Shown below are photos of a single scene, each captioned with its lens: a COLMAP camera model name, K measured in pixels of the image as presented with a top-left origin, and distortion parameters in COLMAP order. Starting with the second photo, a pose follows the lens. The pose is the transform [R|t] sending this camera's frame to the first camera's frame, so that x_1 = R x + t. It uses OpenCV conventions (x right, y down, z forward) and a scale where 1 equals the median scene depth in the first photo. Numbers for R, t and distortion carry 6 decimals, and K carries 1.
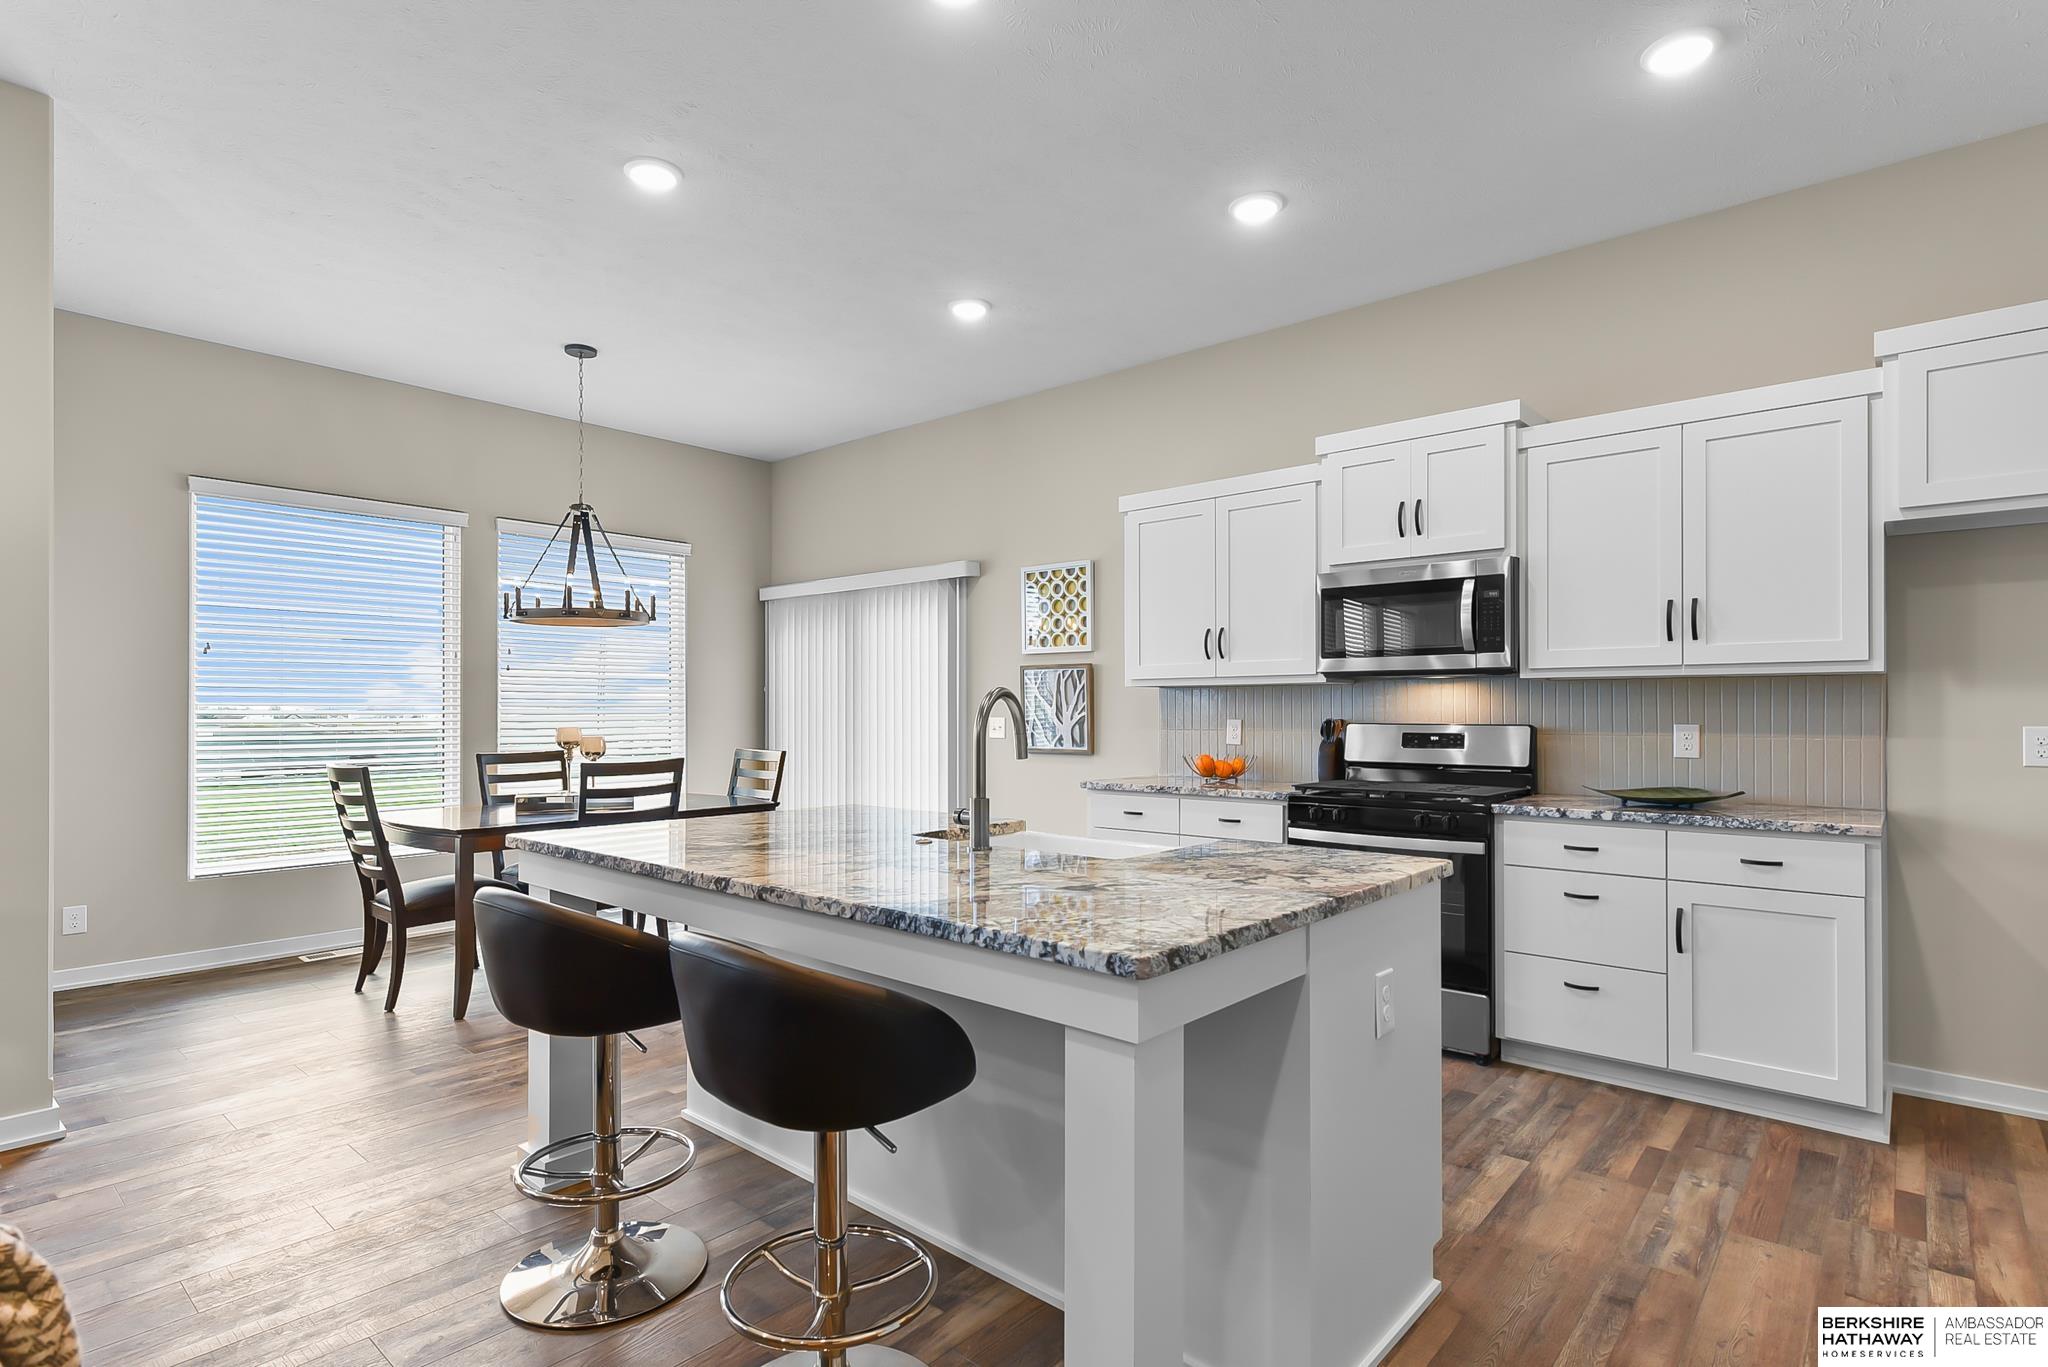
lens RADIAL K [[1025.5, 0, 1003.7], [0, 1025.5, 707.6], [0, 0, 1]] dist [0.003295, -0.000106]
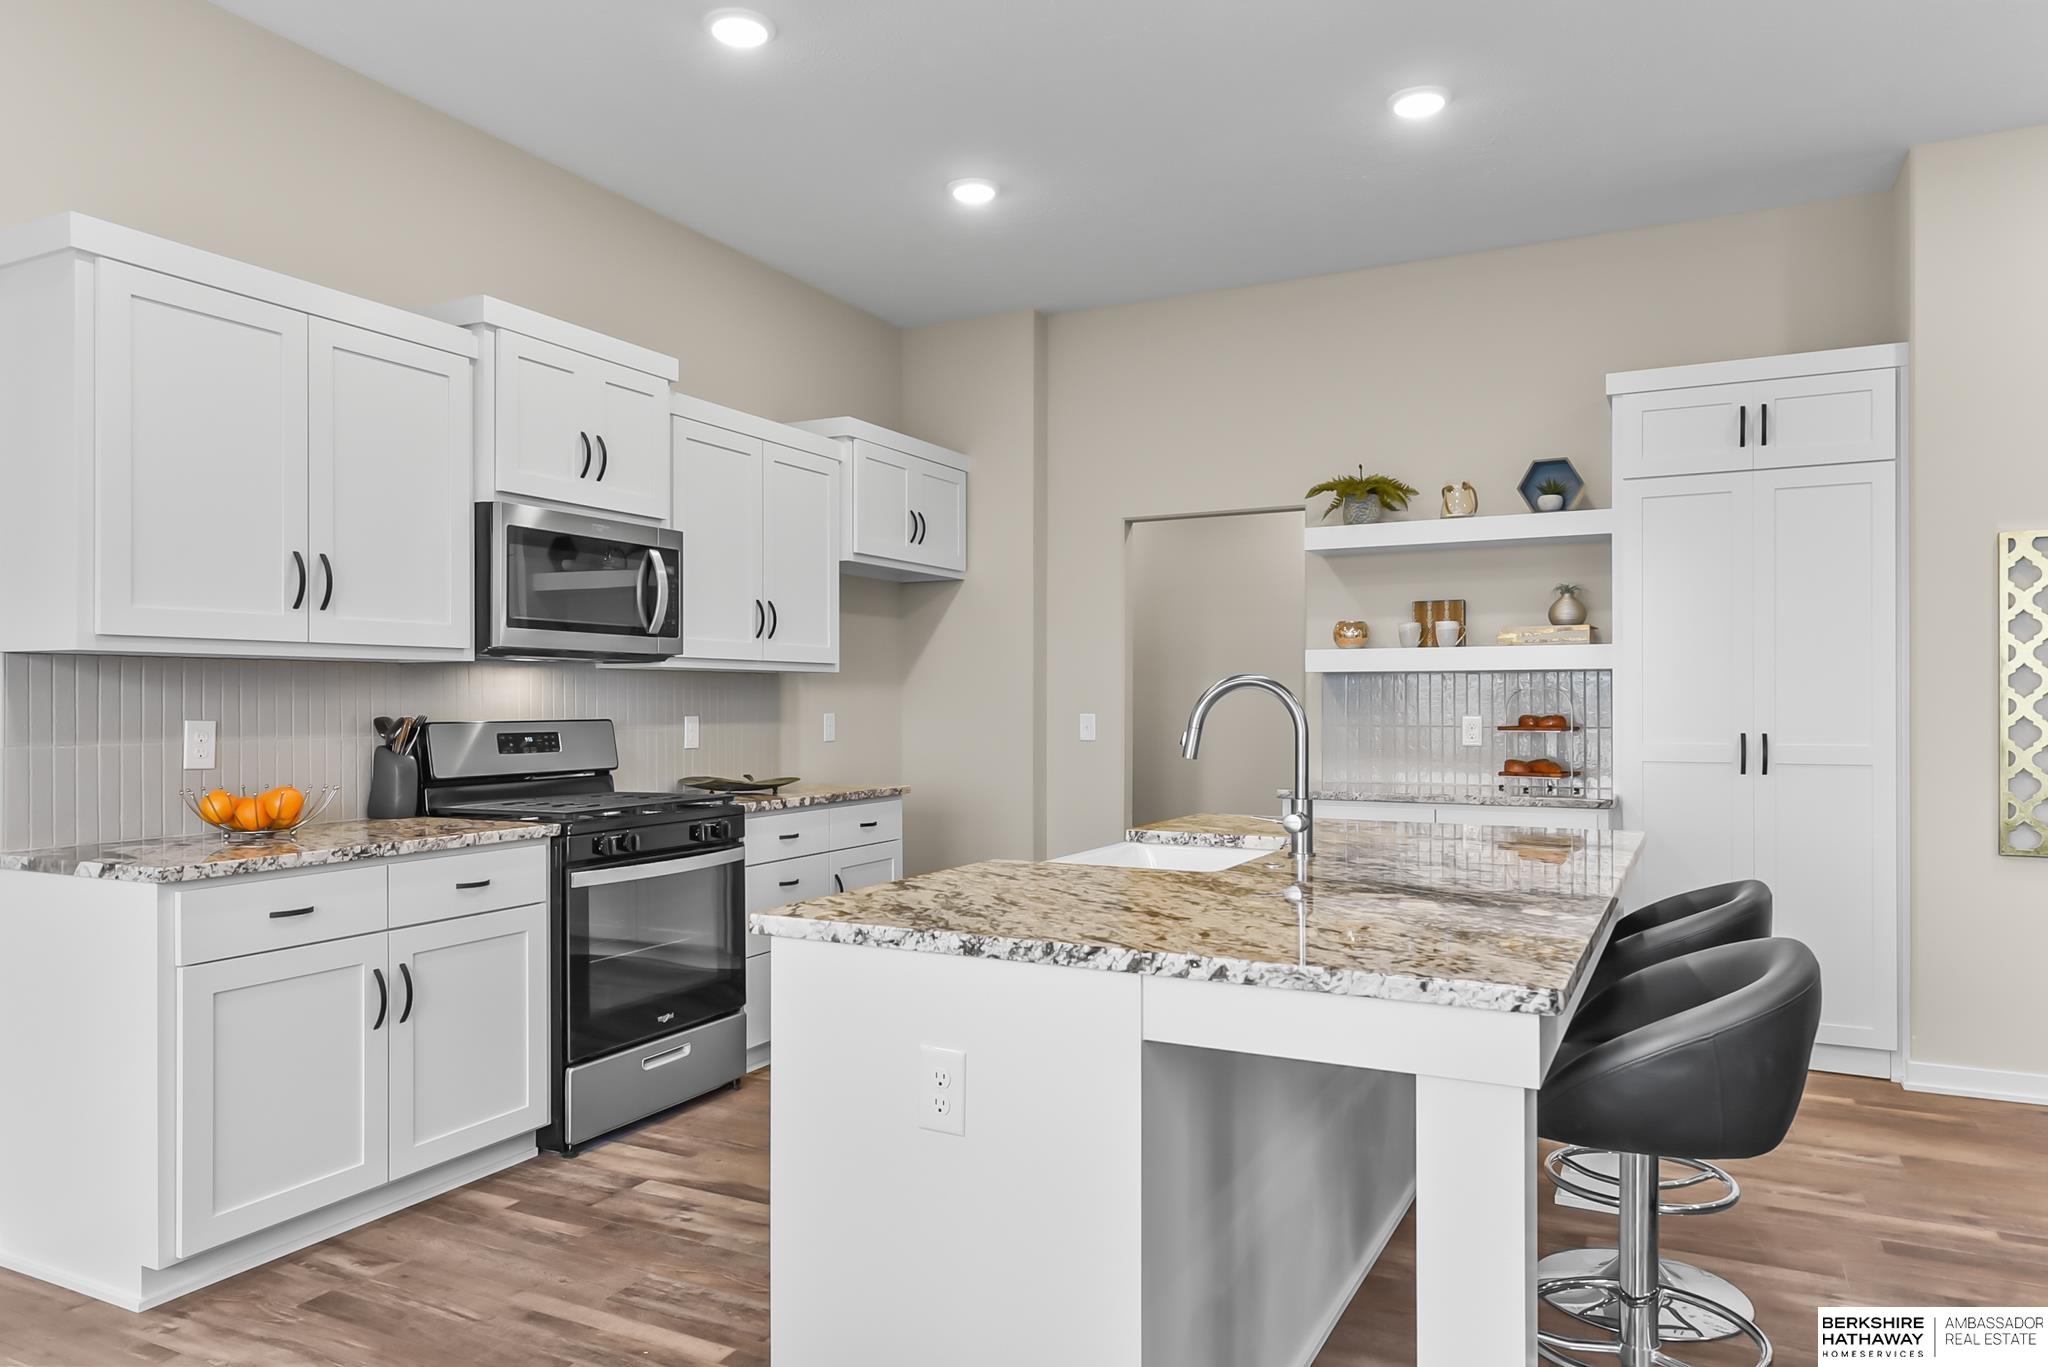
lens RADIAL K [[1321.1, 0, 1029.4], [0, 1321.1, 696.6], [0, 0, 1]] dist [0.004911, 0.001179]
pose [[-0.258972, 0.005621, 0.965869, -0.712439], [0.000849, 0.999984, -0.005592, 0.004221], [-0.965885, -0.000629, -0.258972, 1.012793]]
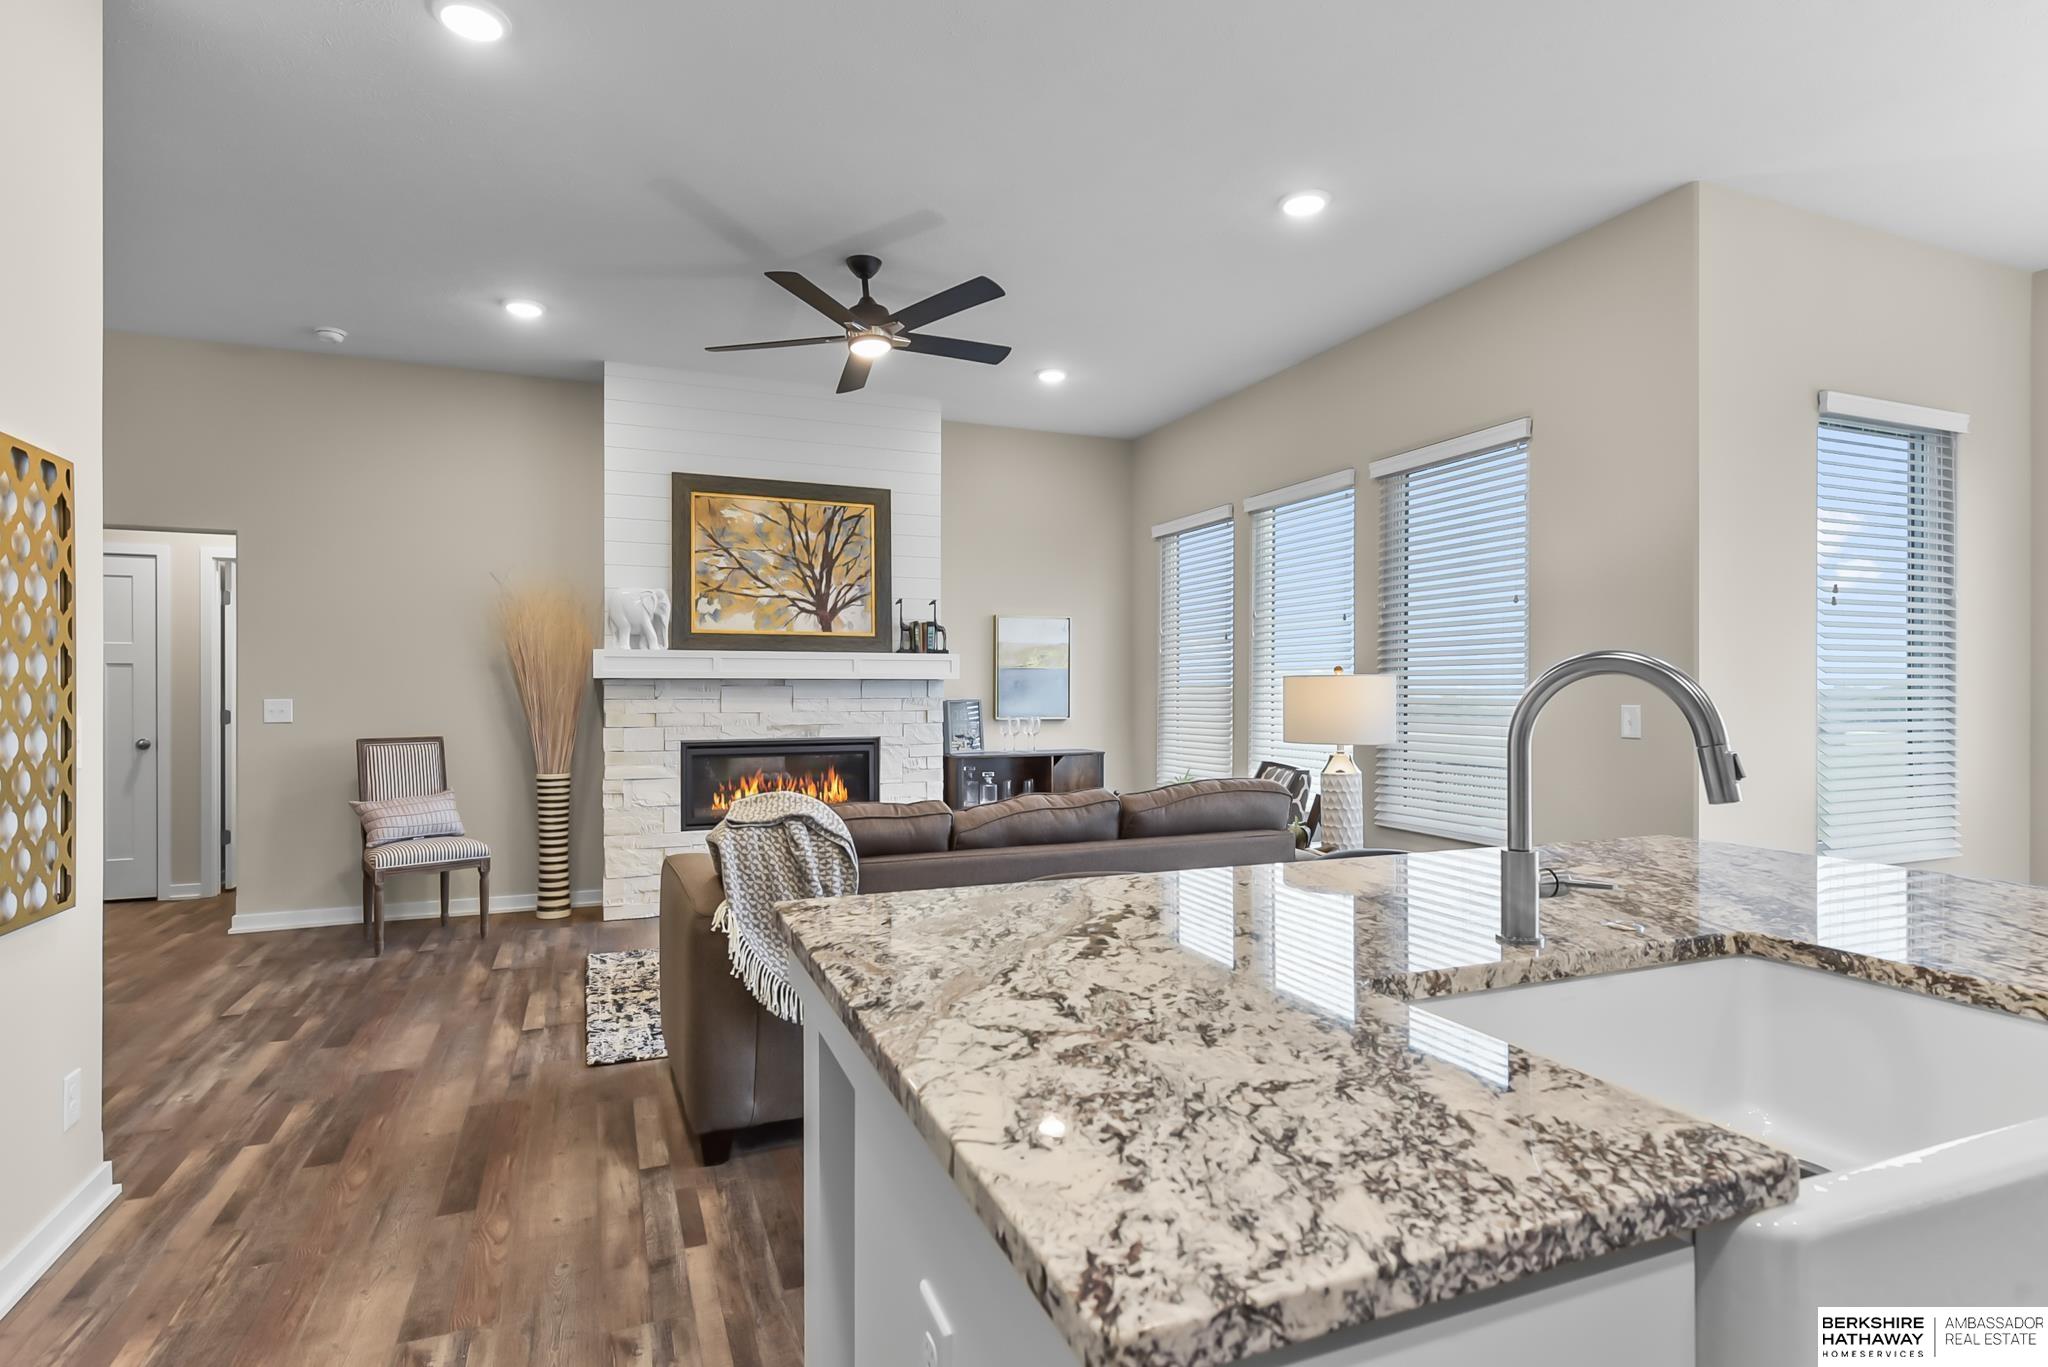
lens RADIAL K [[1022.2, 0, 1021.3], [0, 1022.2, 691.7], [0, 0, 1]] dist [0.005468, -0.000198]
pose [[-0.431375, 0.003672, -0.902165, 0.400037], [0.001382, 0.999993, 0.003409, -0.000098], [0.902172, 0.000224, -0.431377, 0.659118]]
